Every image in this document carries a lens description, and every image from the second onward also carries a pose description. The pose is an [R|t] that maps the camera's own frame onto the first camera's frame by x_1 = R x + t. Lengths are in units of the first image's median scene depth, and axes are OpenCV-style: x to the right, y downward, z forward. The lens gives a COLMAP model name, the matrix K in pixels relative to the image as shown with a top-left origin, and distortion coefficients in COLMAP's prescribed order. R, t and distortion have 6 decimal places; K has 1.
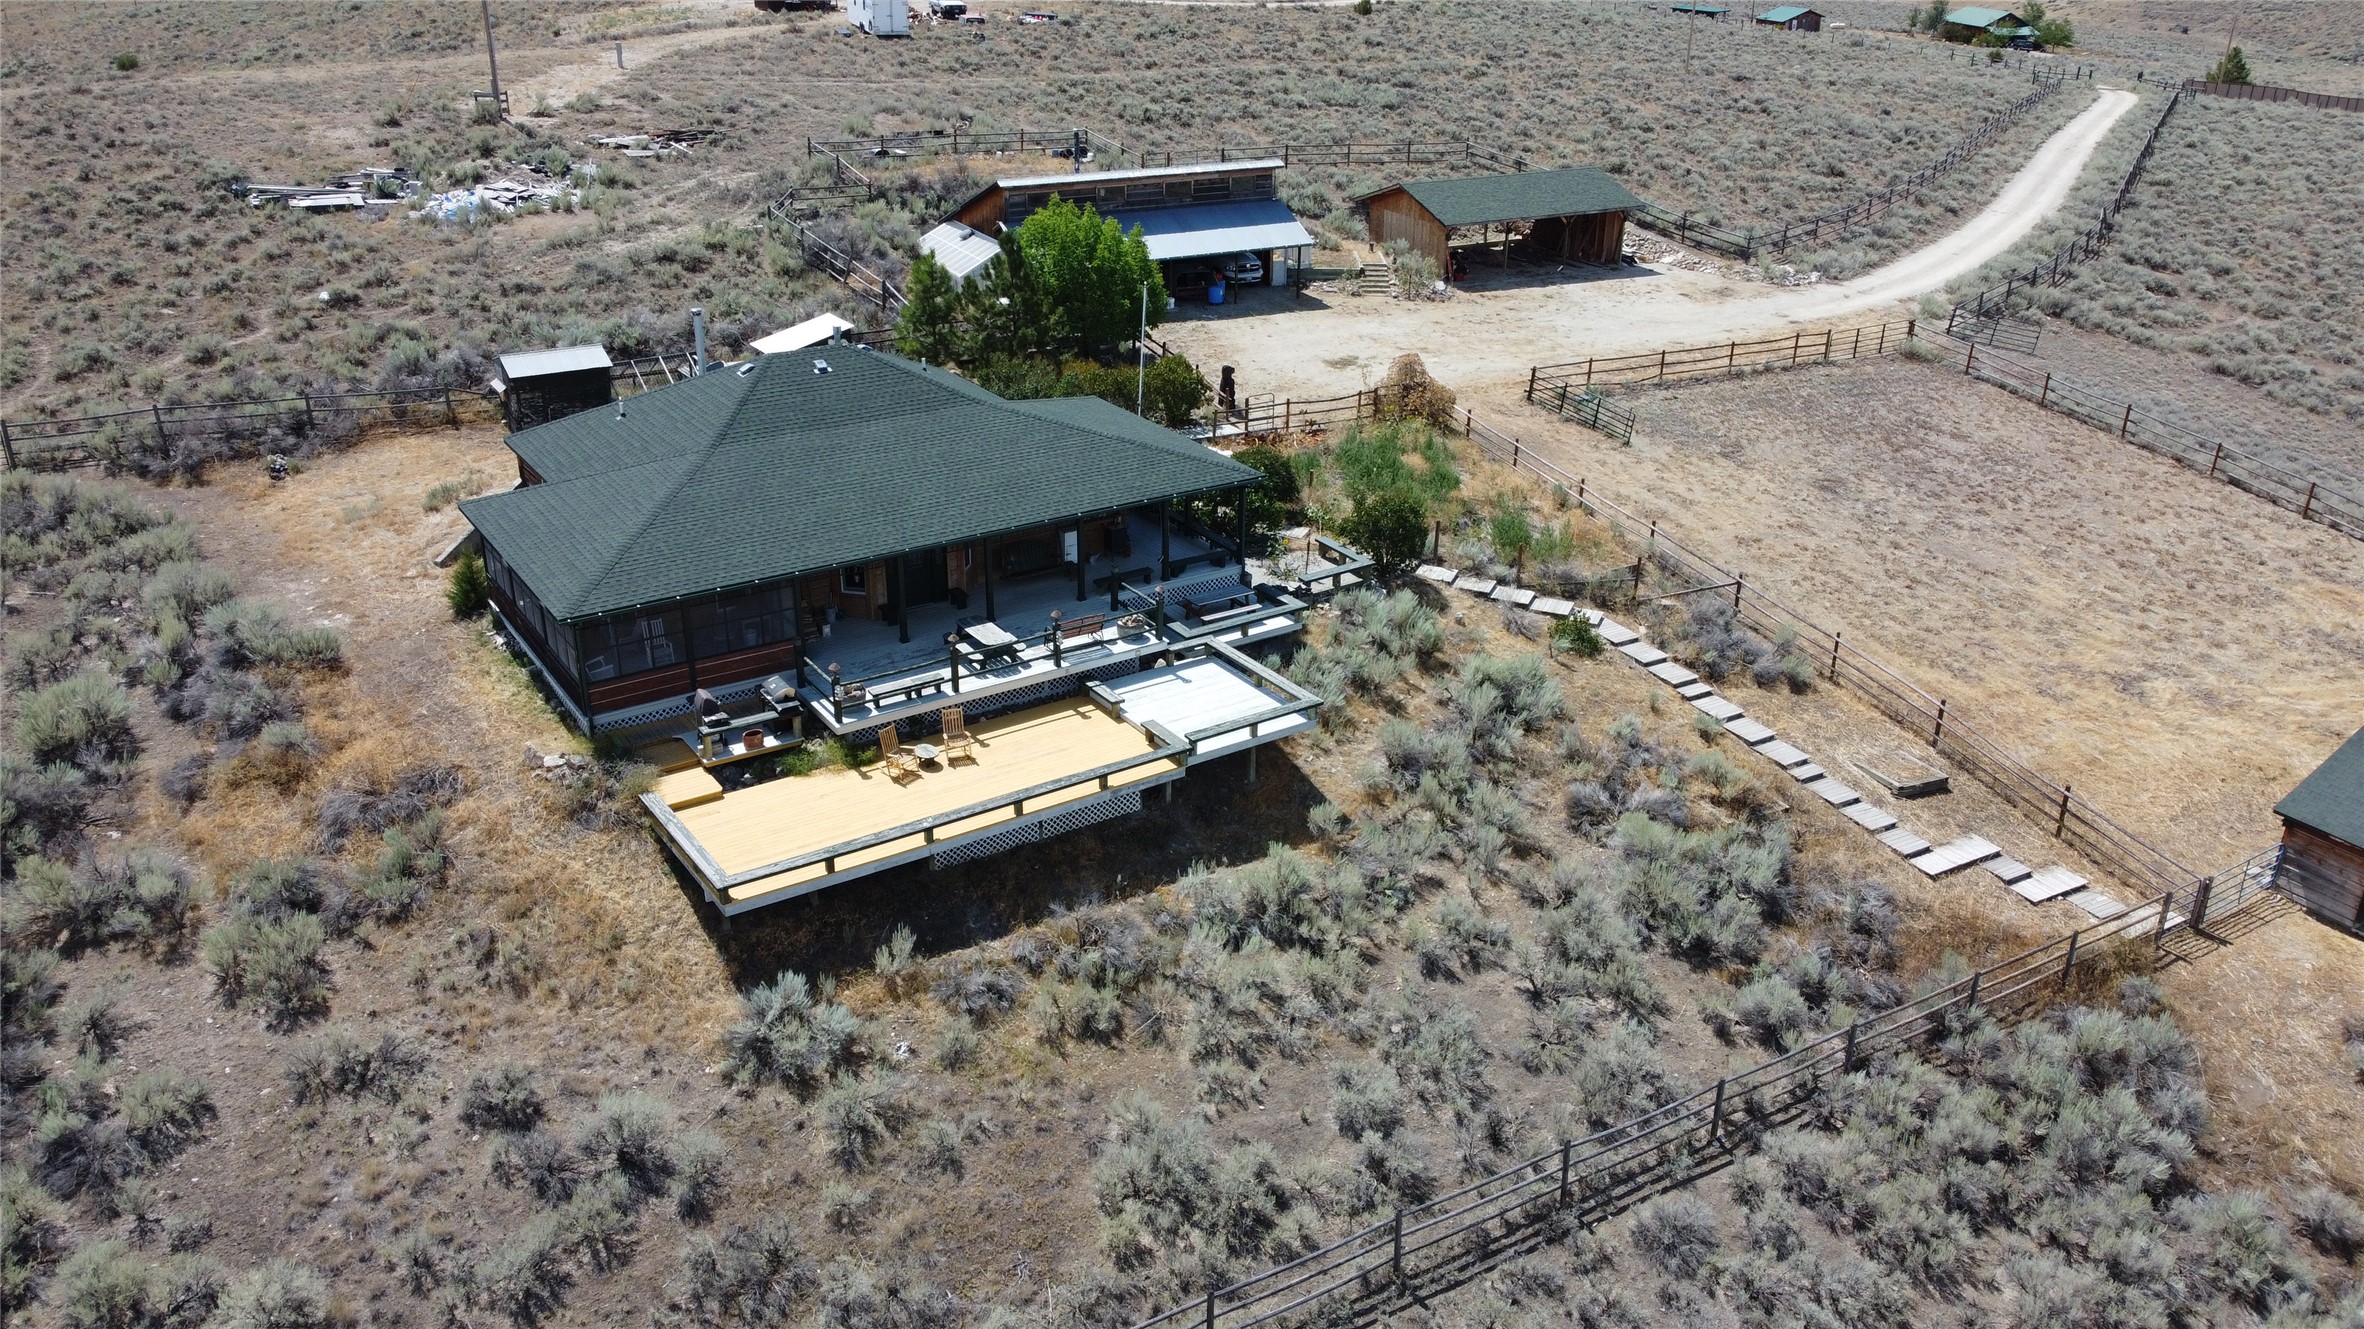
lens RADIAL K [[1791.1, 0, 1181.8], [0, 1791.1, 656.9], [0, 0, 1]] dist [0.004934, -0.008842]
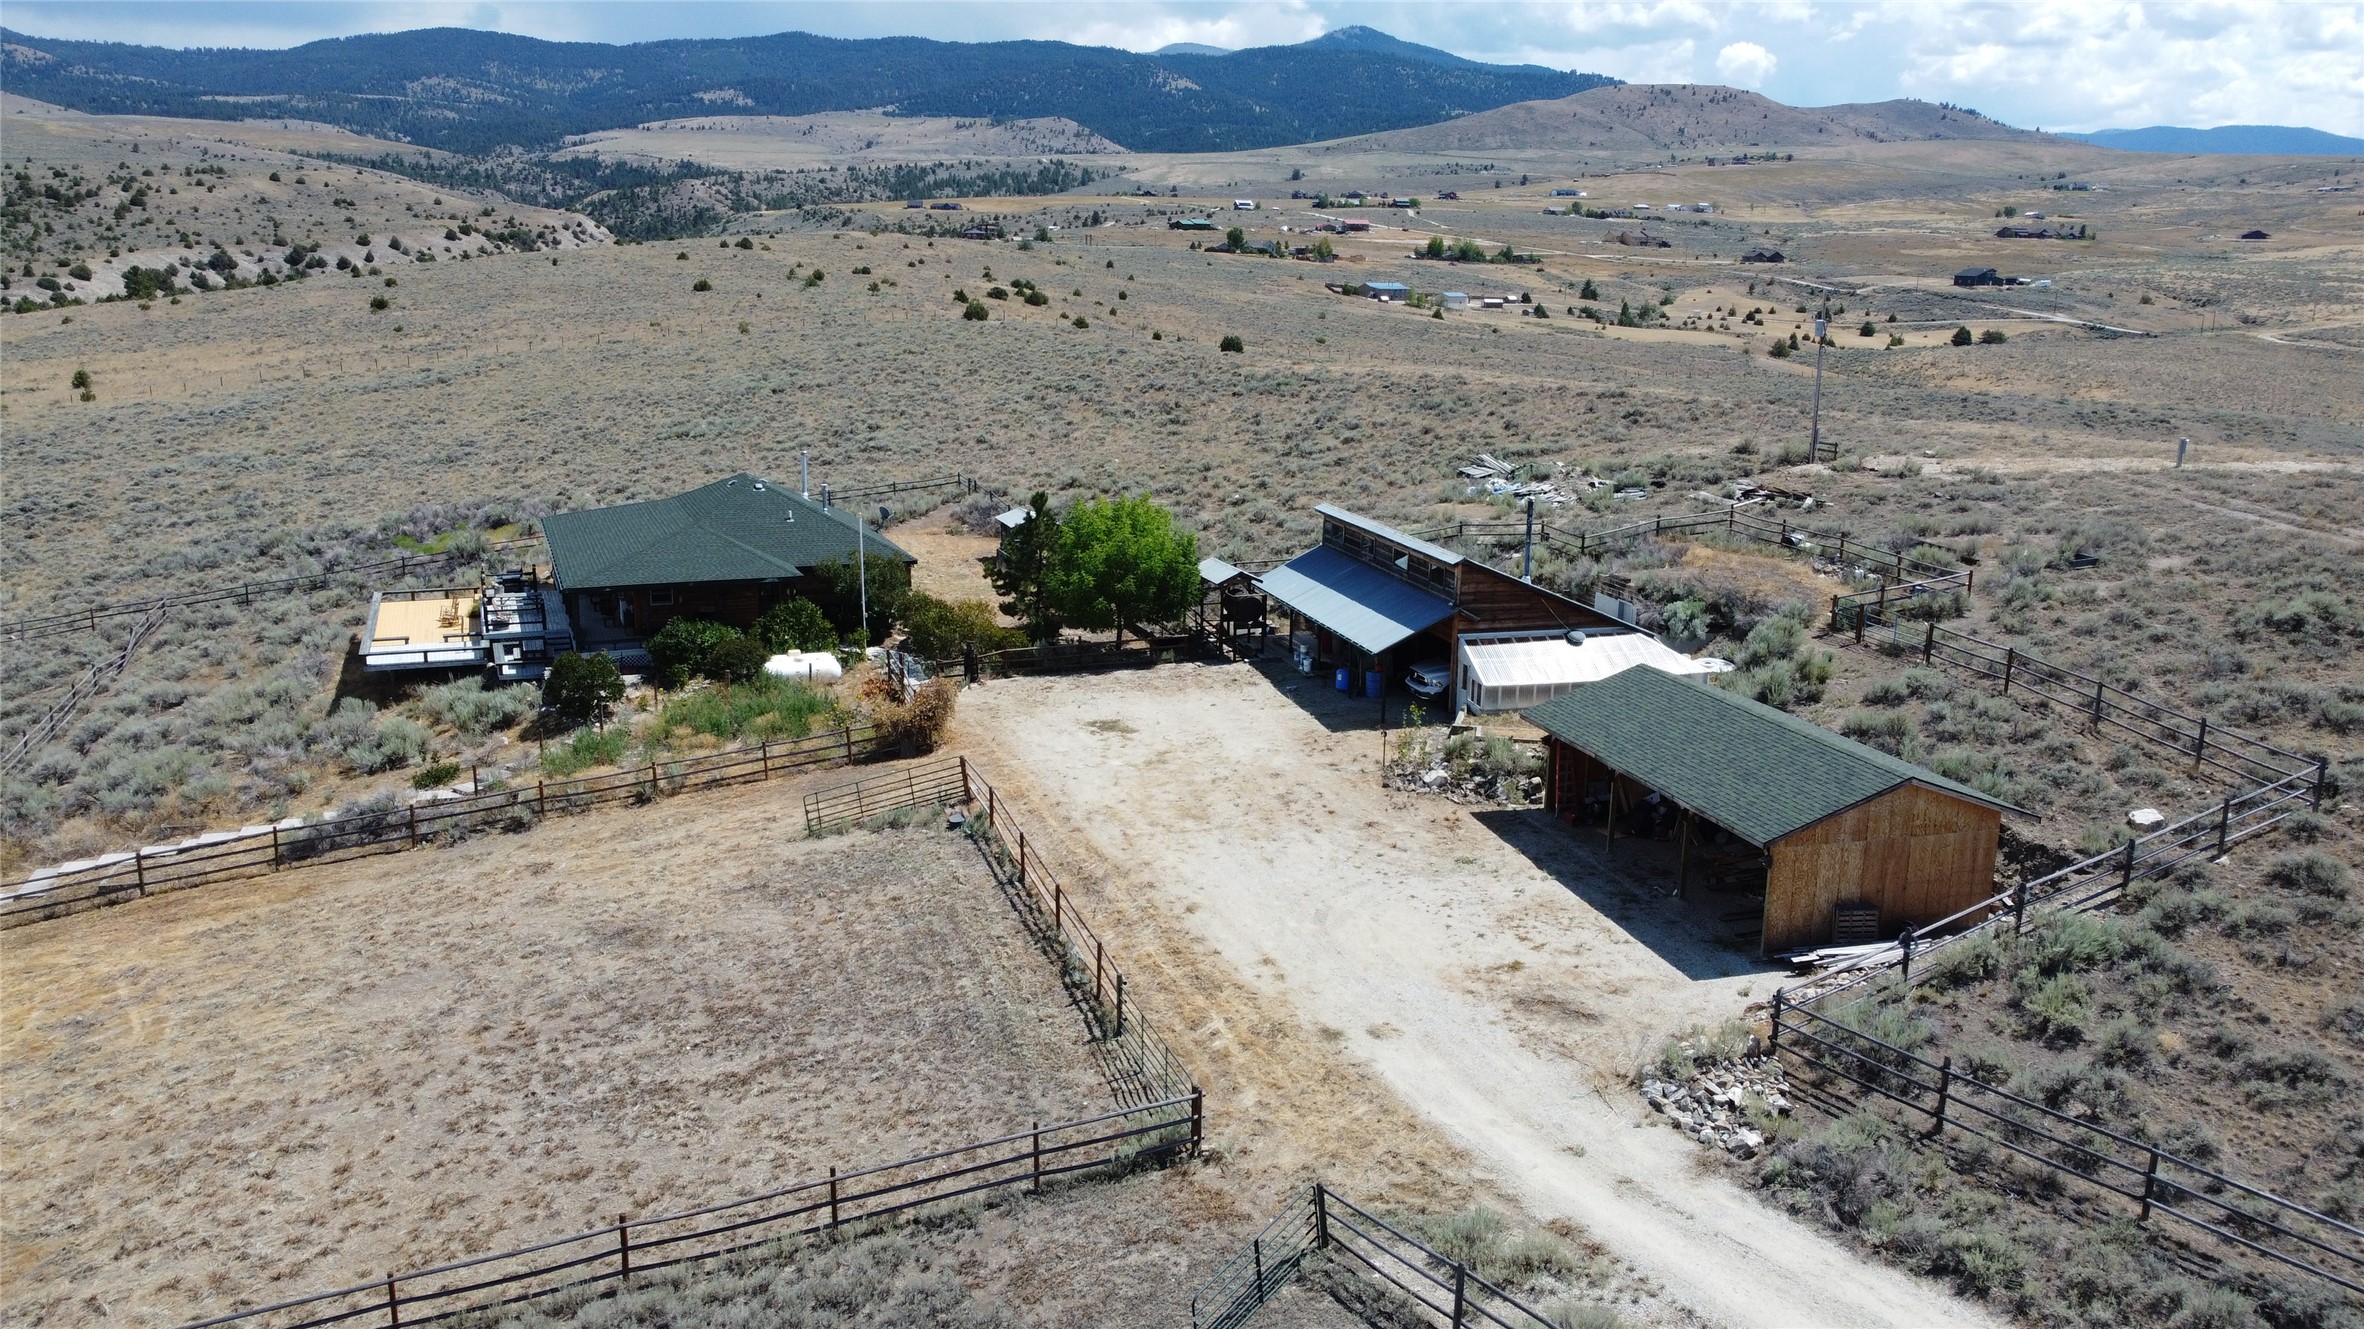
lens RADIAL K [[1791.1, 0, 1180.8], [0, 1791.1, 672.7], [0, 0, 1]] dist [0.004934, -0.008842]
pose [[-0.202763, 0.211819, -0.956044, 1.417286], [-0.417807, 0.864281, 0.280099, -0.696925], [0.885621, 0.456236, -0.086744, 1.722071]]
